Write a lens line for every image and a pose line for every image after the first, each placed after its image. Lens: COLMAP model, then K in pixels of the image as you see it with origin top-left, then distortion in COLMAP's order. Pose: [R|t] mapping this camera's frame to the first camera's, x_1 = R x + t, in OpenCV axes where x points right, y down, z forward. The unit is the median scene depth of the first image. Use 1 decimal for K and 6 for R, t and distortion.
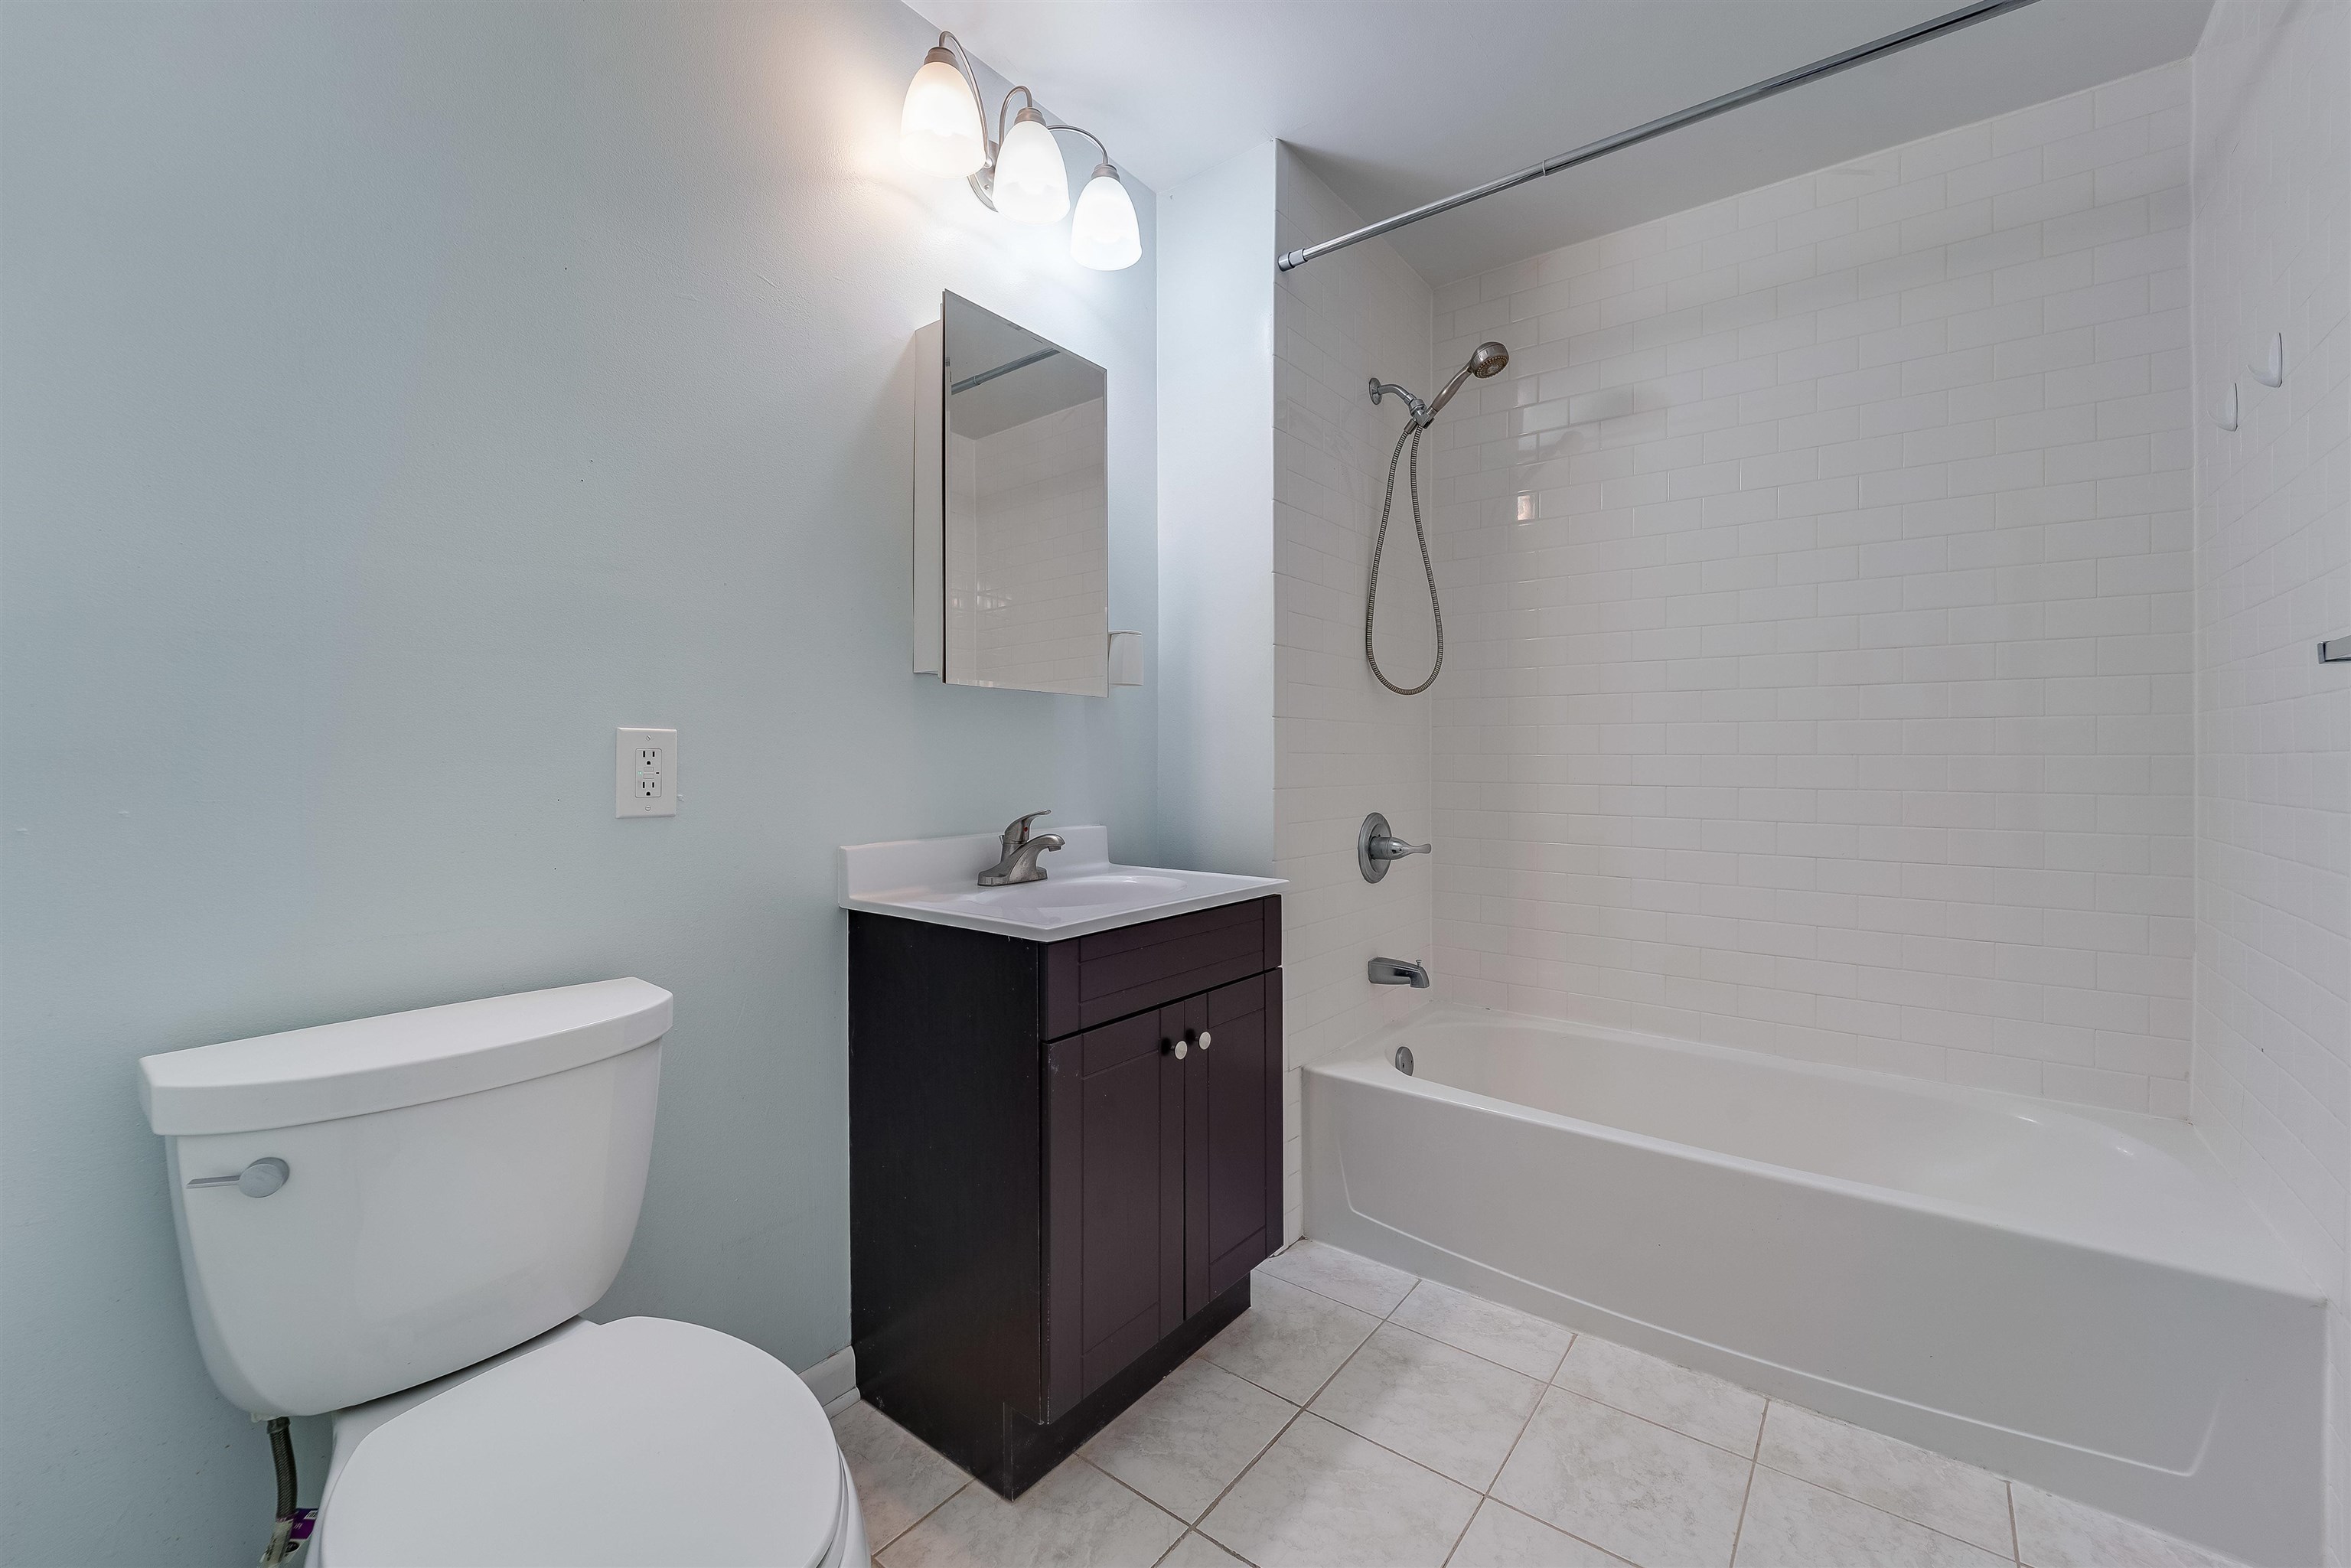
lens RADIAL K [[958.8, 0, 1178.8], [0, 958.8, 777.2], [0, 0, 1]] dist [-0.007720, 0.000761]
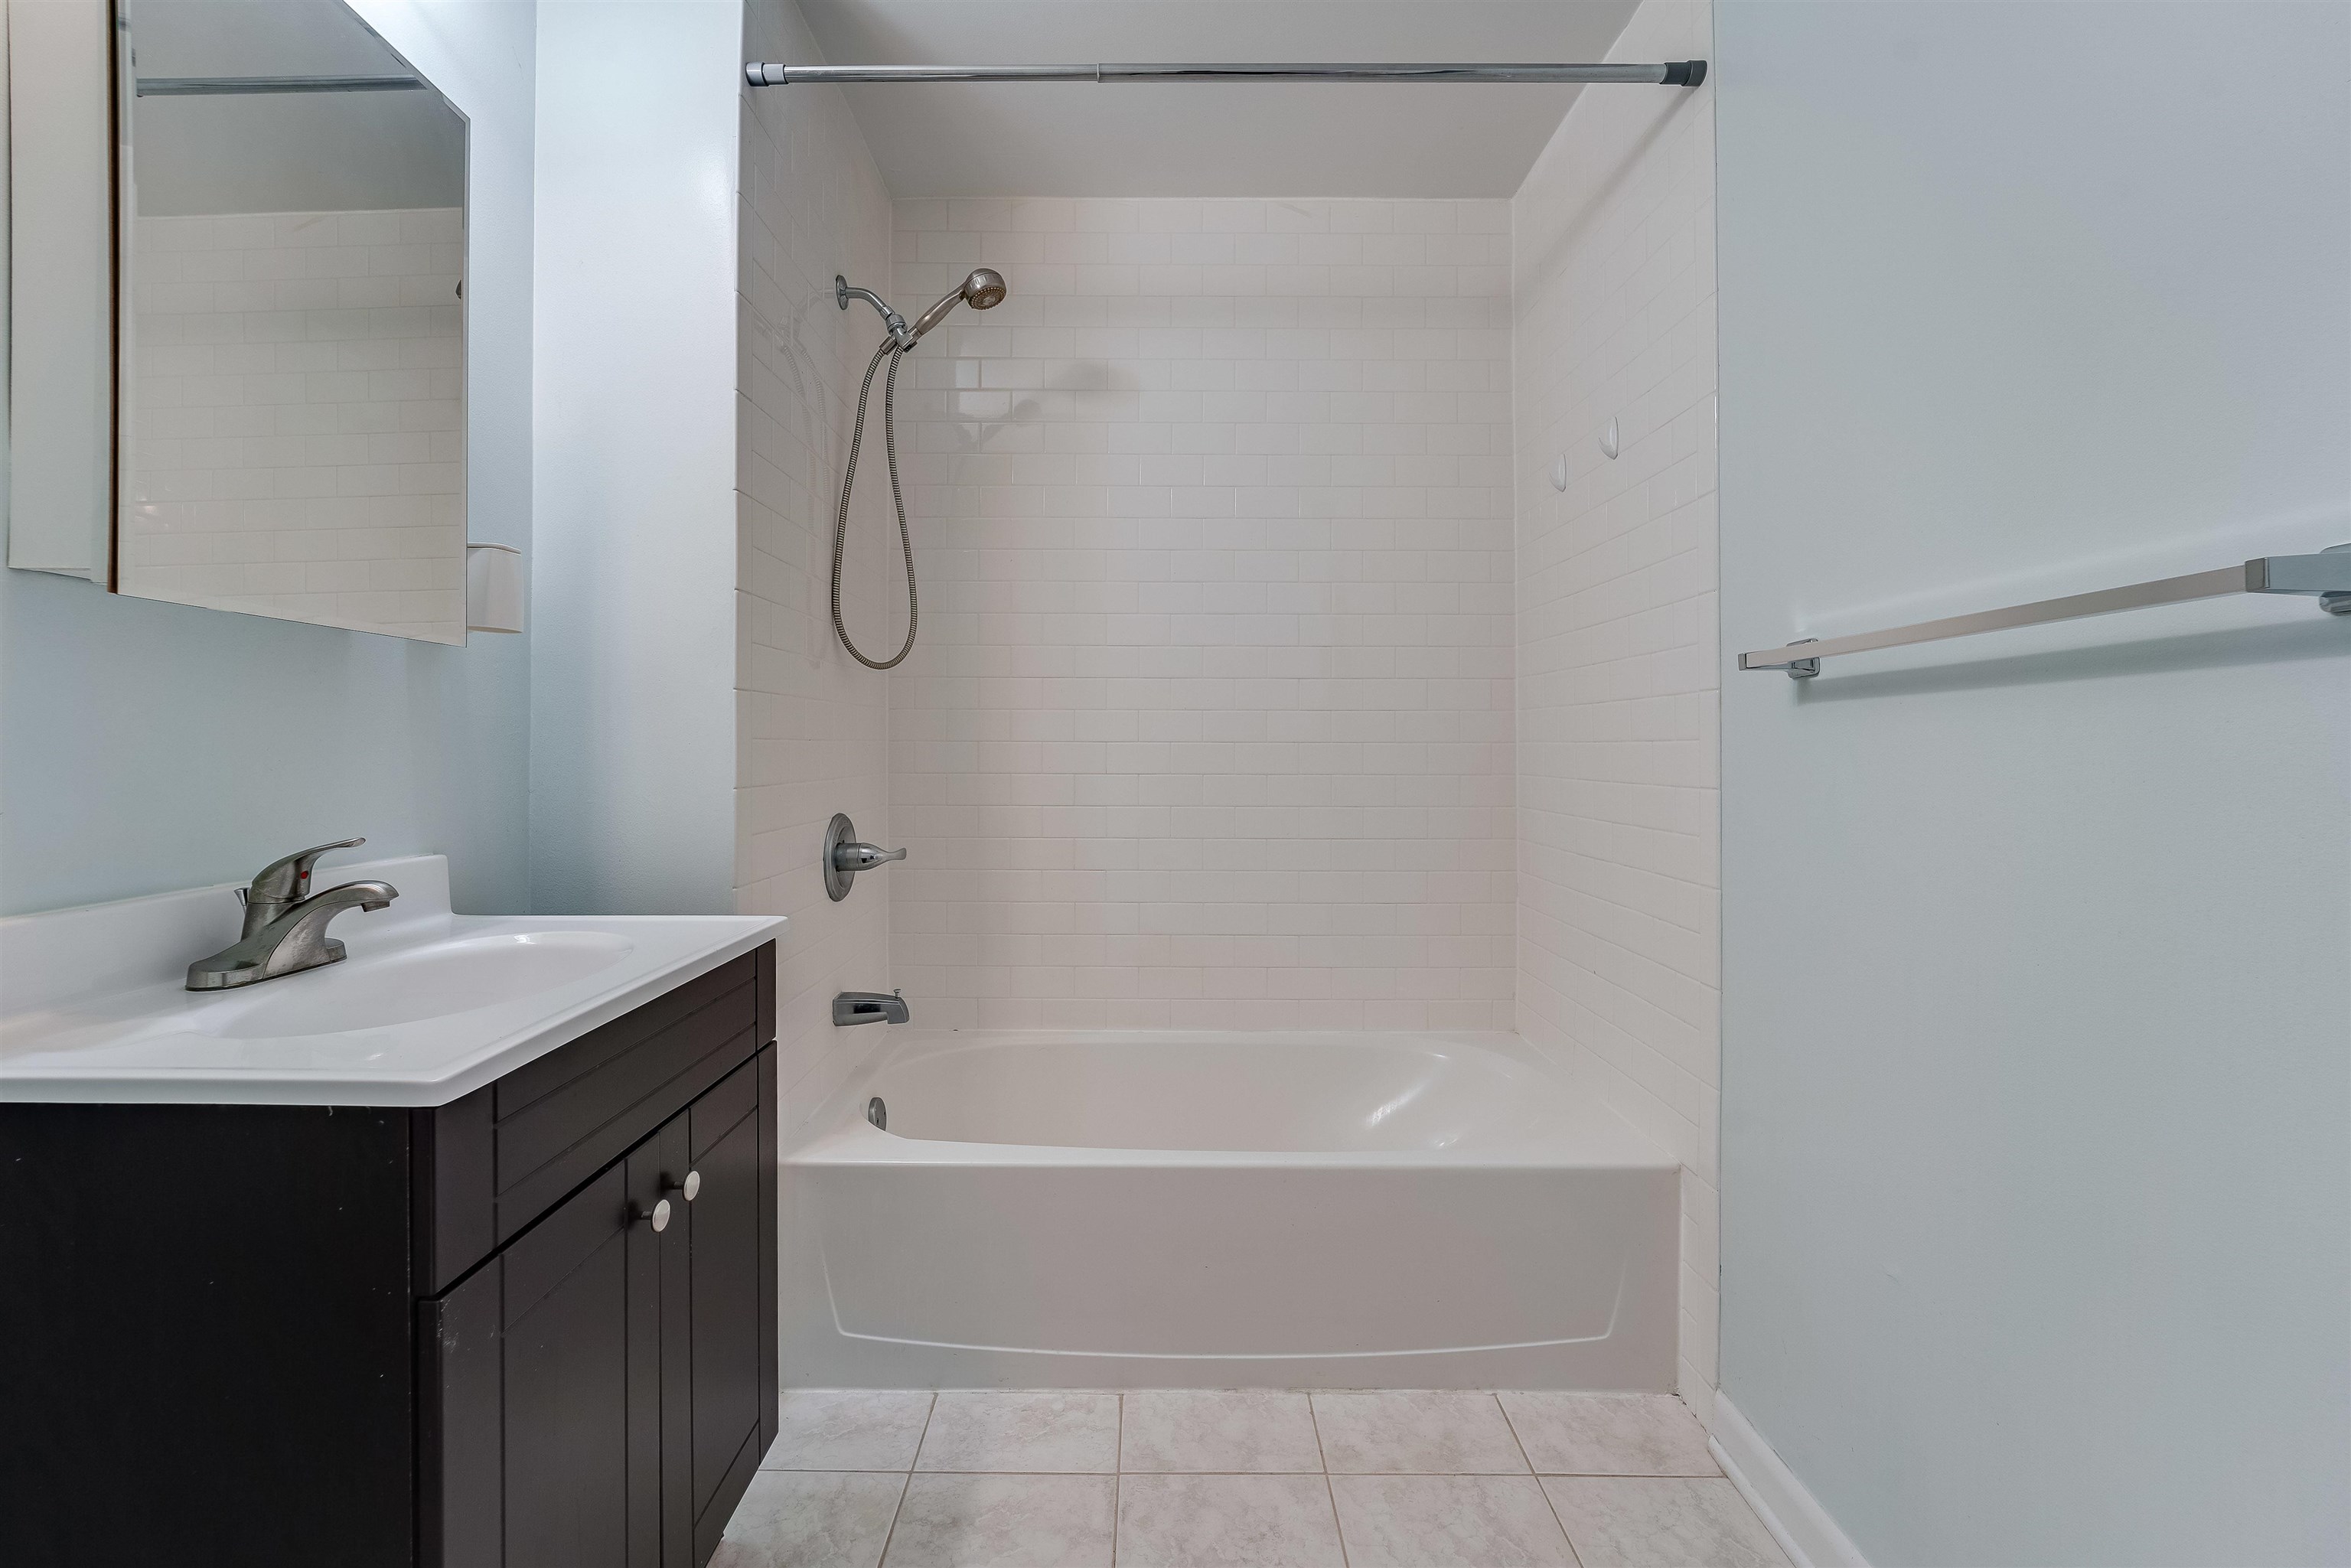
lens RADIAL K [[958.8, 0, 1130.9], [0, 958.8, 742.5], [0, 0, 1]] dist [-0.007720, 0.000761]
pose [[0.794475, 0.001193, 0.607296, -0.112689], [0.011700, 0.999782, -0.017271, -0.006958], [-0.607185, 0.020826, 0.794288, 0.266432]]
